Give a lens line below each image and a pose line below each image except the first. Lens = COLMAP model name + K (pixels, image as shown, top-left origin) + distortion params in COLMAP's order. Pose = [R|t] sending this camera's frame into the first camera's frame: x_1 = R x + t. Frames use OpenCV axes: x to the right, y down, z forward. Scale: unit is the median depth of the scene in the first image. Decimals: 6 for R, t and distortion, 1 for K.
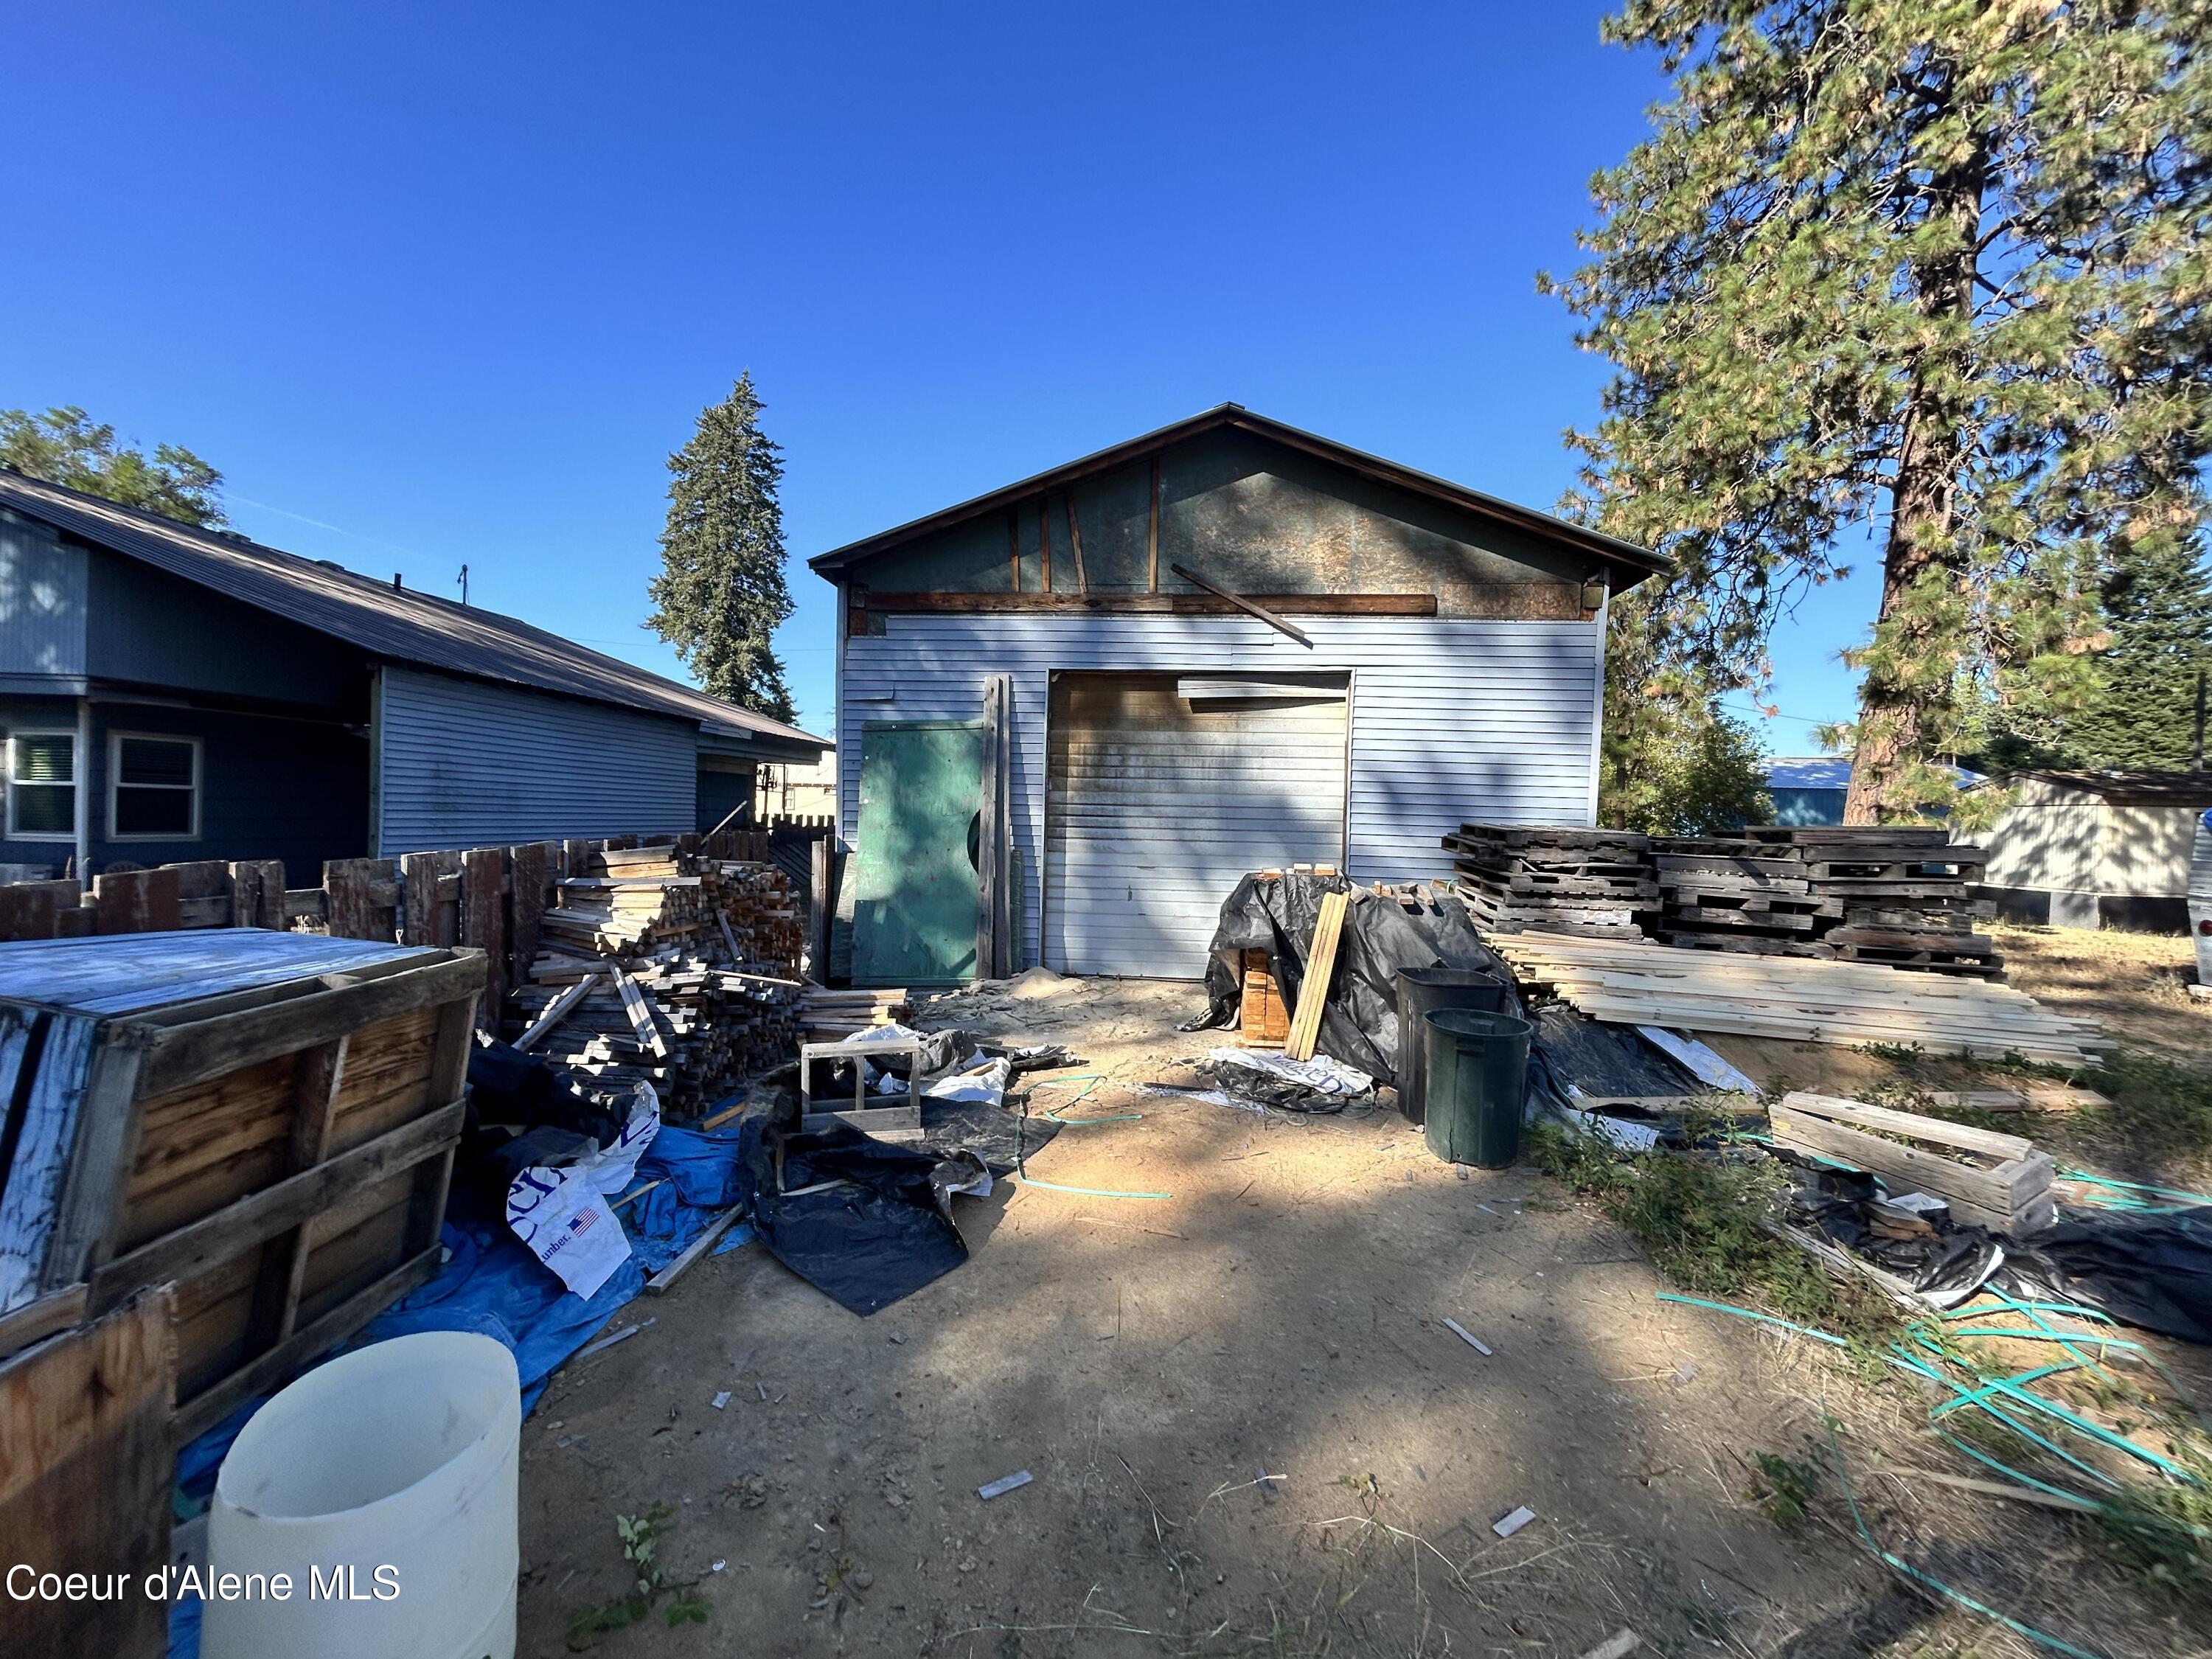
lens RADIAL K [[886.3, 0, 1110.8], [0, 886.3, 816.3], [0, 0, 1]] dist [-0.001164, 0.001372]
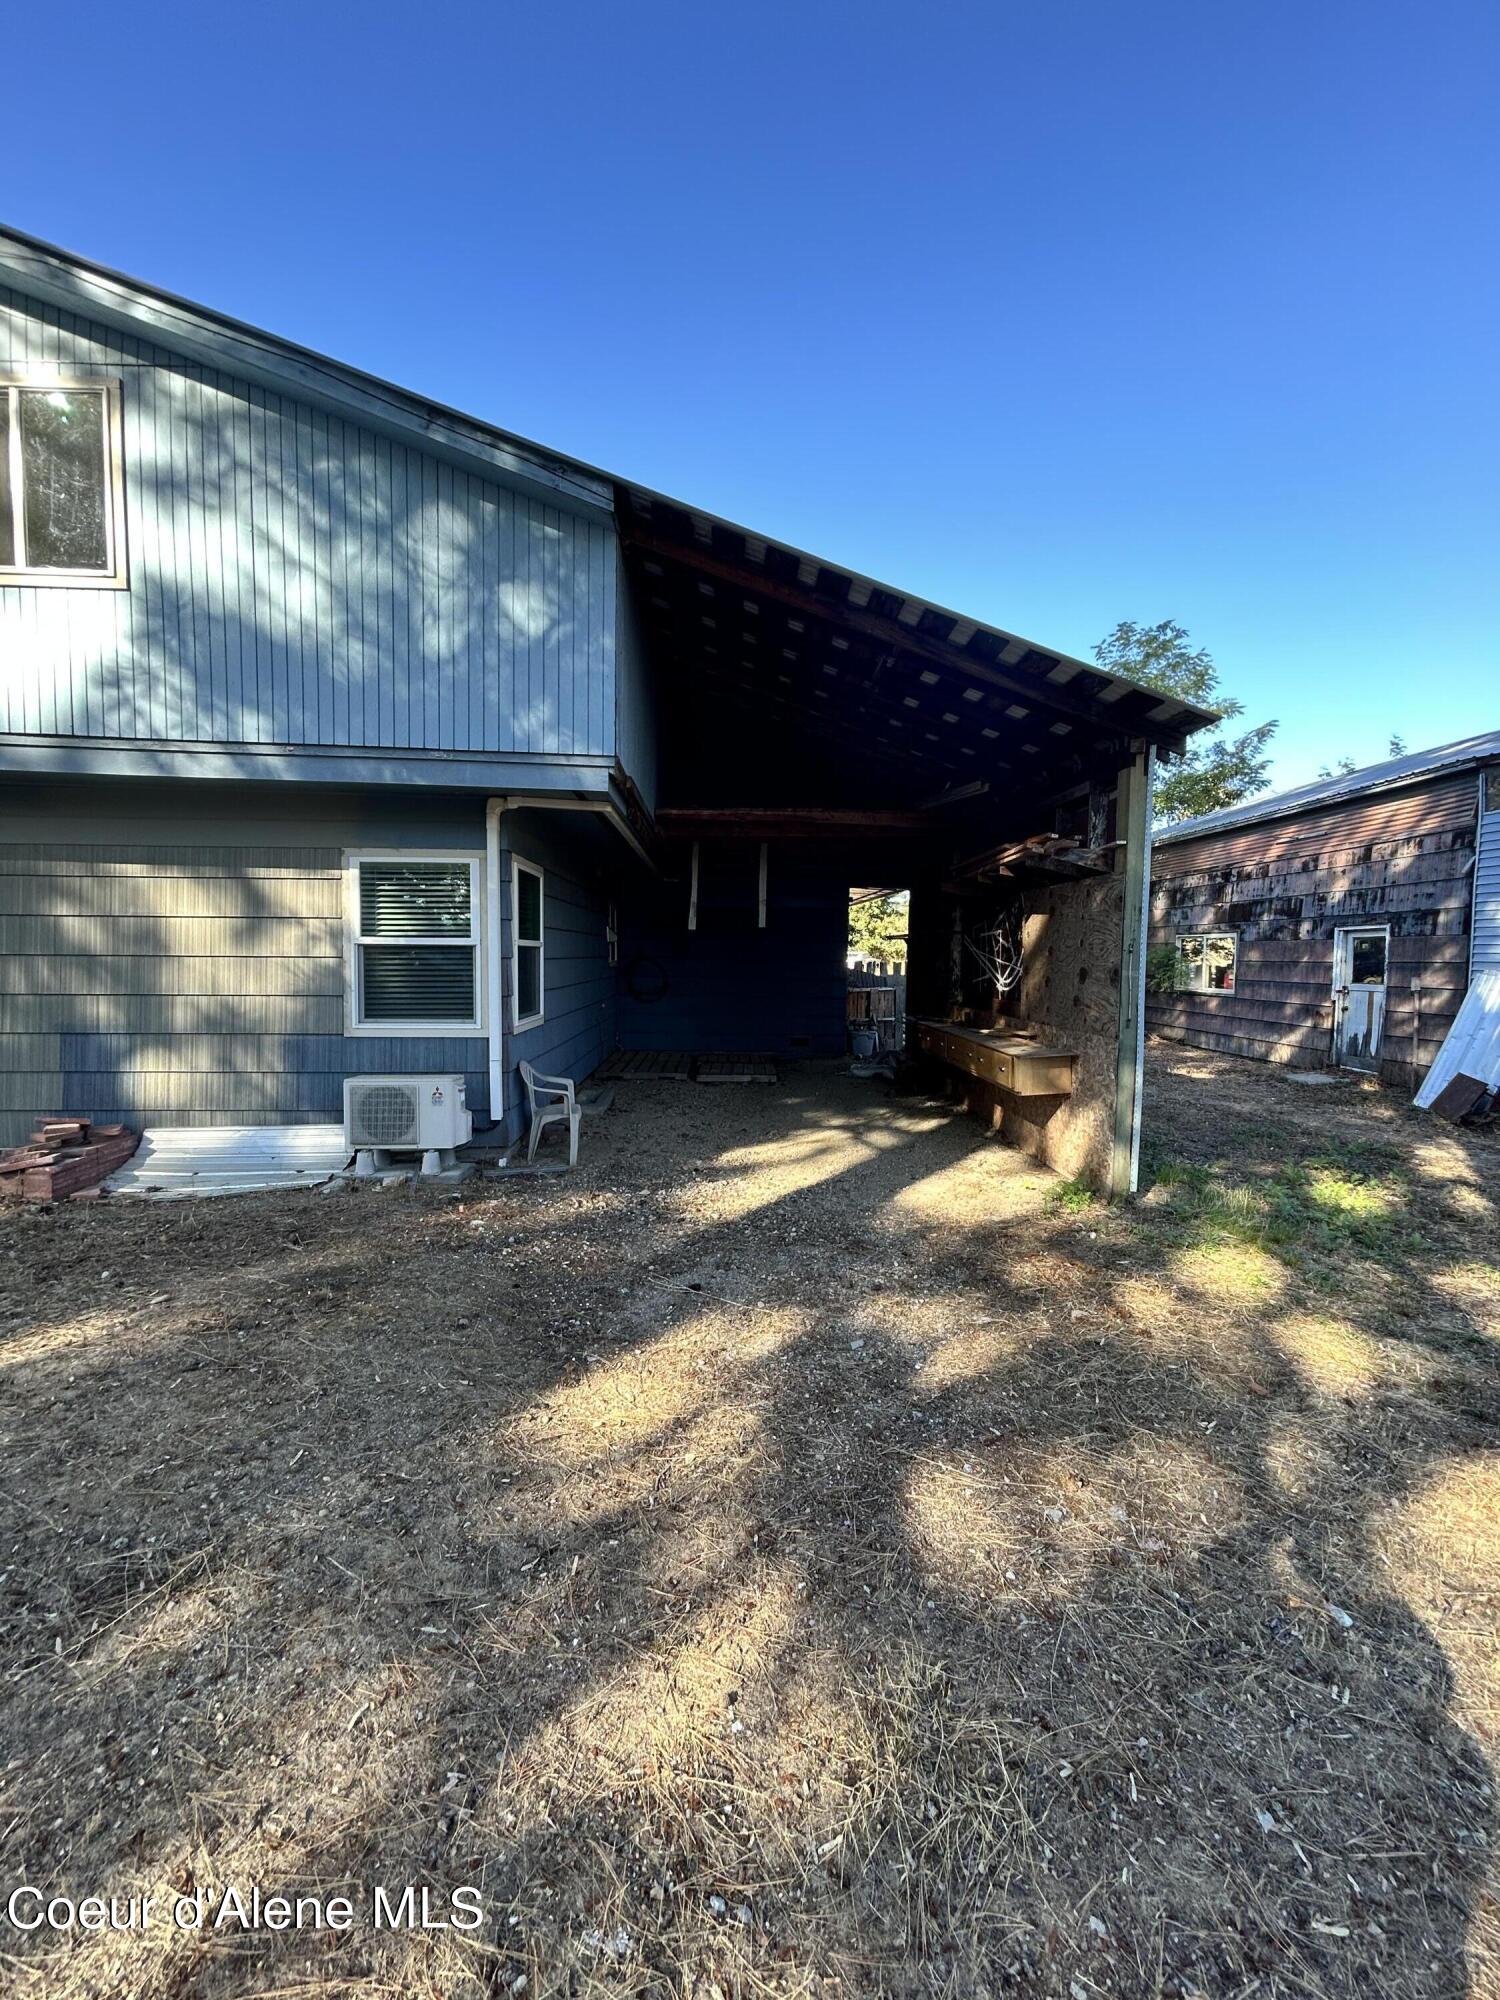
lens RADIAL K [[801.4, 0, 755.1], [0, 801.4, 1008.4], [0, 0, 1]] dist [-0.001164, 0.001372]
pose [[0.990514, -0.024267, 0.135250, -1.127048], [0.015771, 0.997855, 0.063536, -0.022774], [-0.136501, -0.060800, 0.988772, 0.449068]]
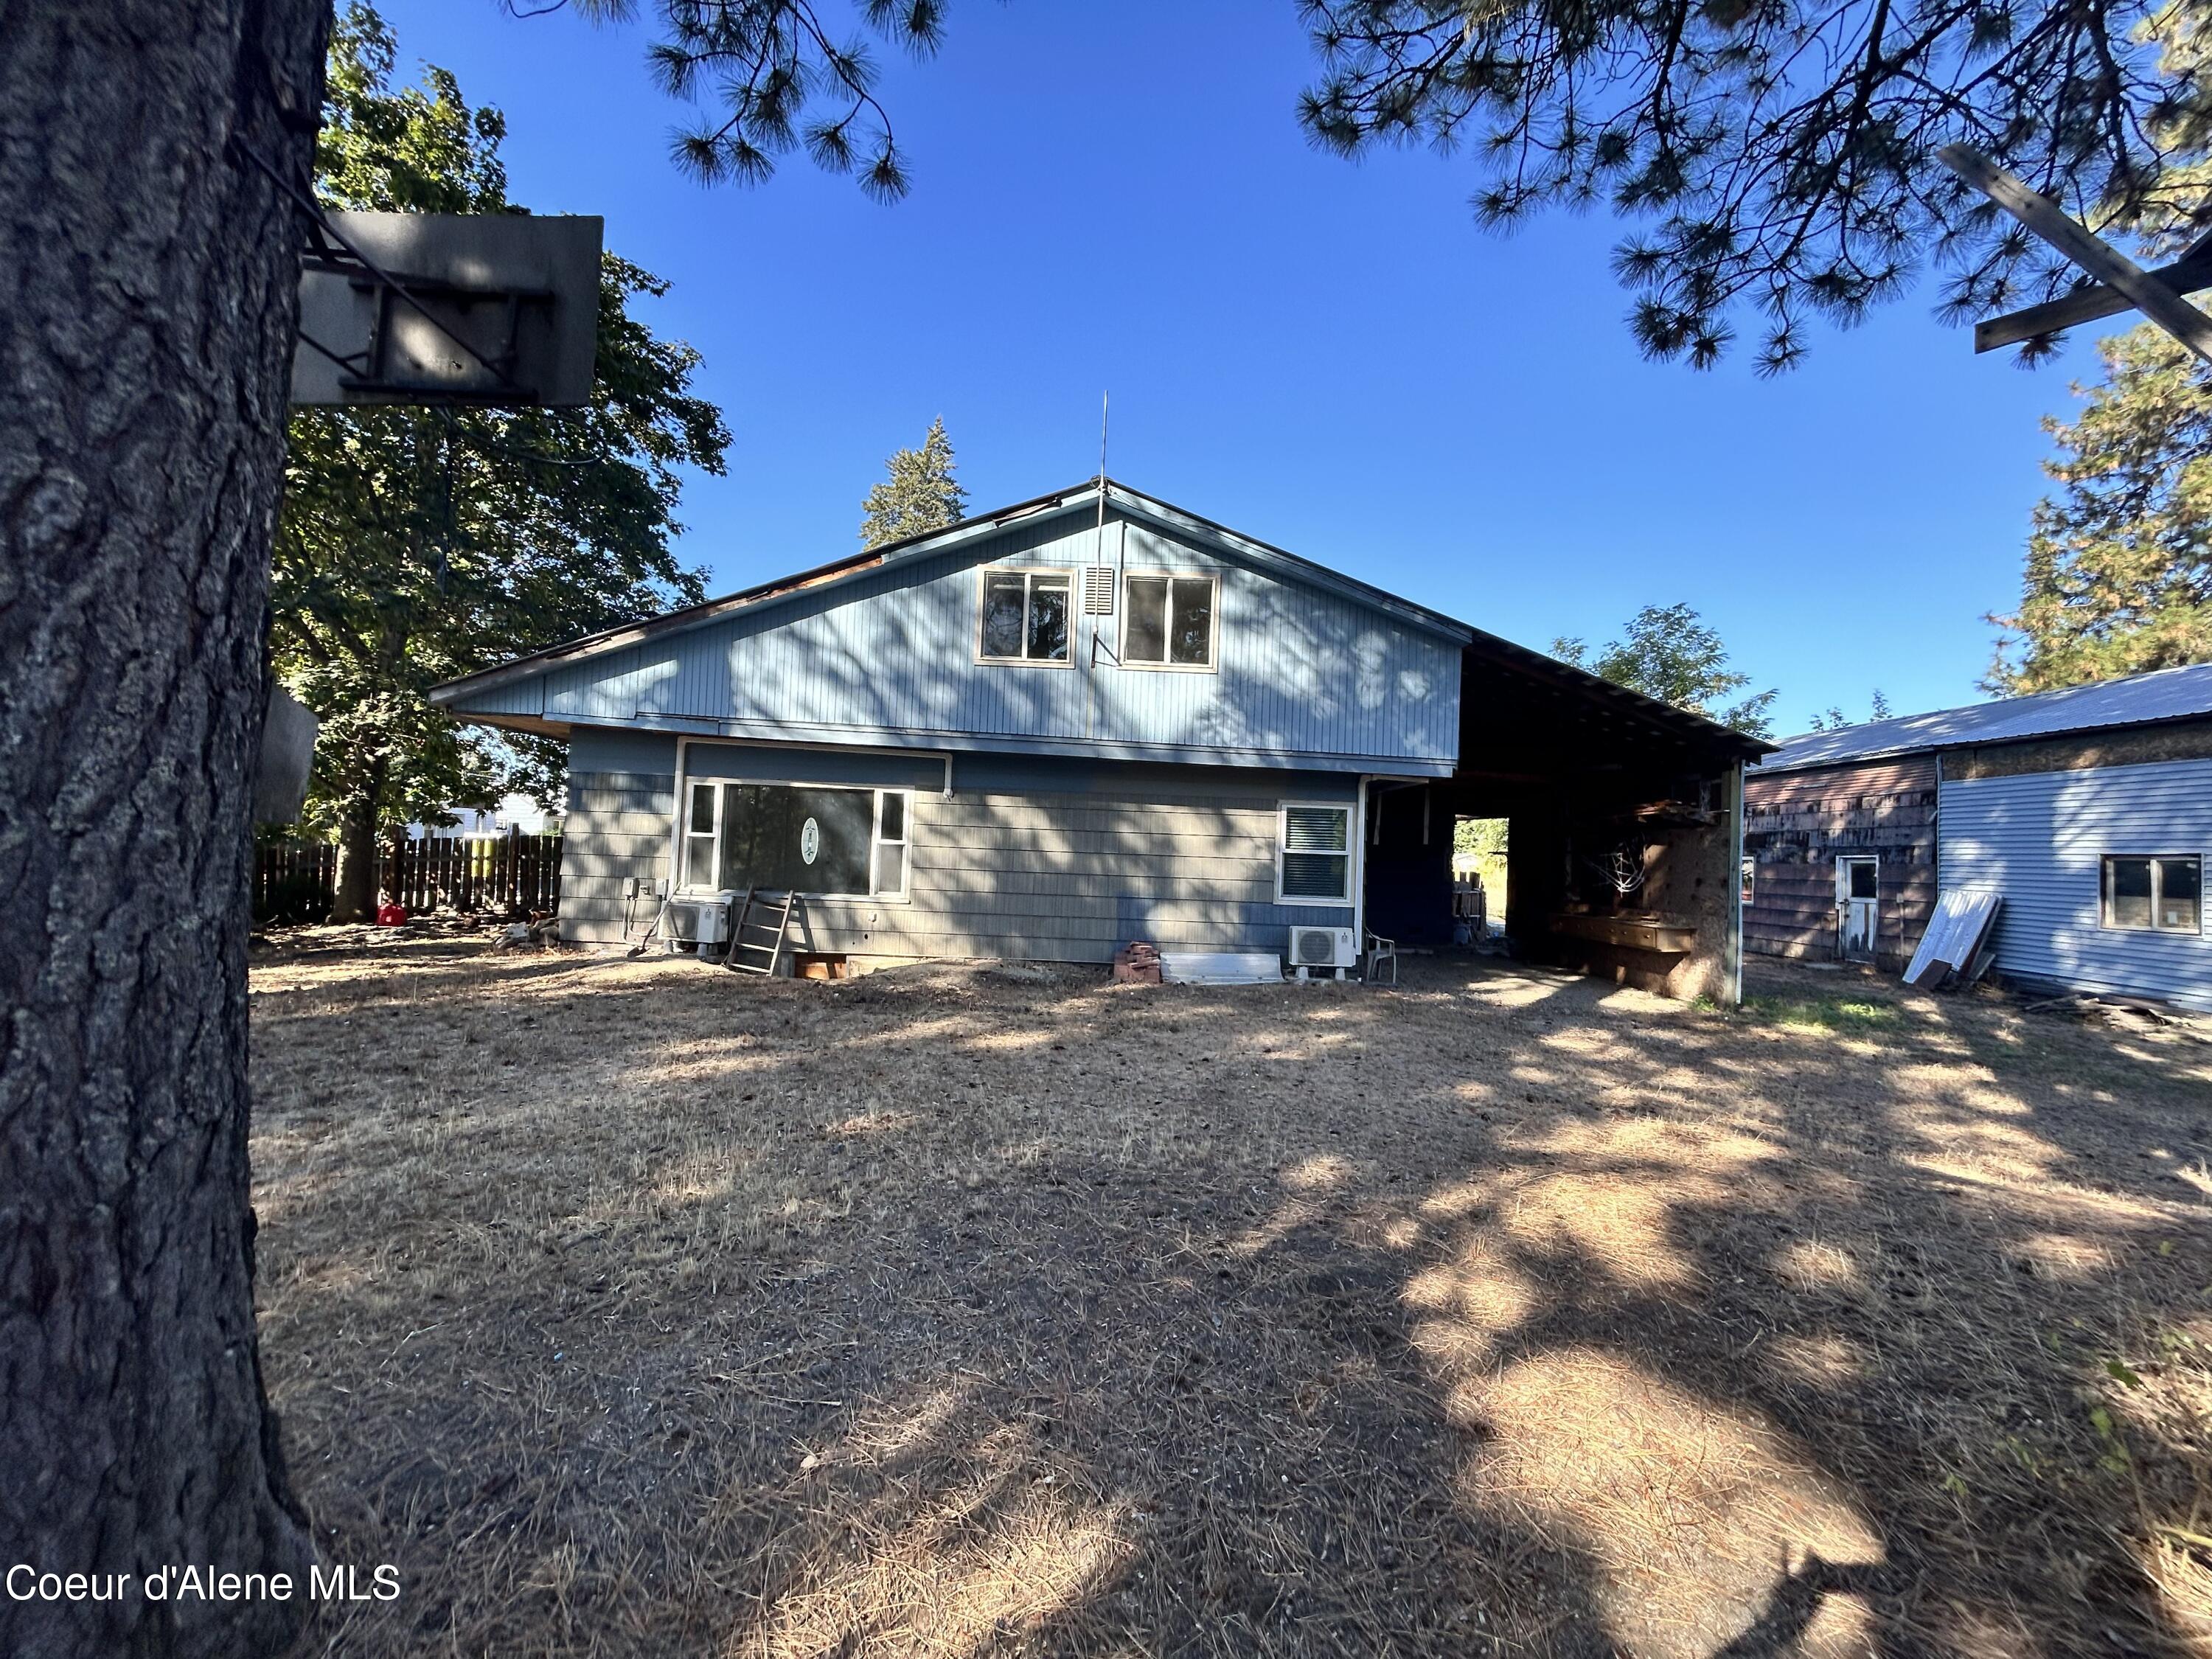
lens RADIAL K [[886.3, 0, 1115.1], [0, 886.3, 831.2], [0, 0, 1]] dist [-0.001164, 0.001372]
pose [[0.995144, 0.017413, 0.096878, -1.676372], [-0.014373, 0.999385, -0.031998, -0.024134], [-0.097376, 0.030450, 0.994782, -0.070026]]
